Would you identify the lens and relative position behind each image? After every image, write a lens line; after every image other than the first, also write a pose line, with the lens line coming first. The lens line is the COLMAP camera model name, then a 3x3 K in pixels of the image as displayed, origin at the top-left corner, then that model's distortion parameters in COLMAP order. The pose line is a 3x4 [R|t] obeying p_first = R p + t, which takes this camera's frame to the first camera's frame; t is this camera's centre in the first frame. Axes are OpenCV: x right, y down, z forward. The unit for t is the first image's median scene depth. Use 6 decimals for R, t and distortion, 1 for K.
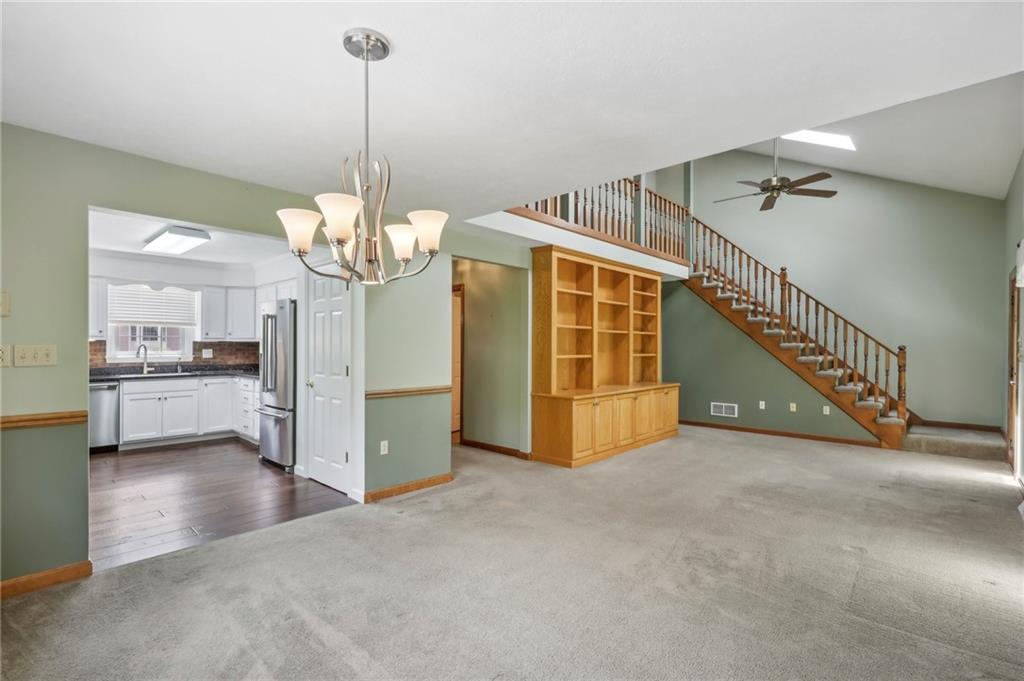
lens RADIAL K [[476.7, 0, 513.5], [0, 476.7, 345.2], [0, 0, 1]] dist [-0.005045, 0.001212]
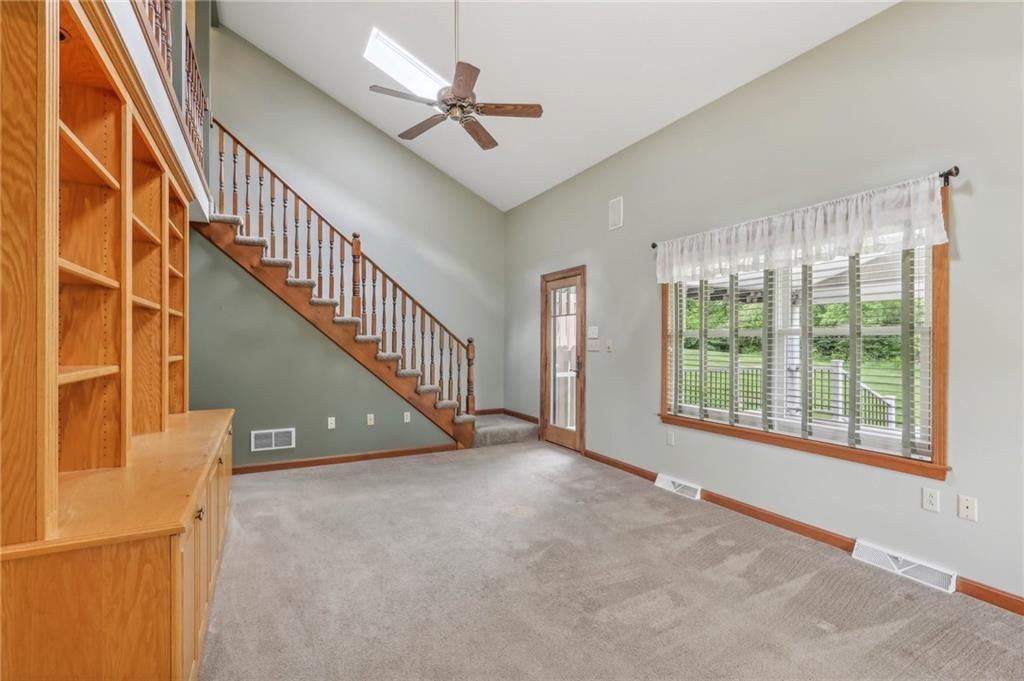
lens RADIAL K [[476.7, 0, 513.0], [0, 476.7, 341.6], [0, 0, 1]] dist [-0.005045, 0.001212]
pose [[0.362914, -0.008536, 0.931784, -0.040980], [0.007465, 0.999953, 0.006253, 0.002957], [-0.931793, 0.004686, 0.362960, 0.541784]]
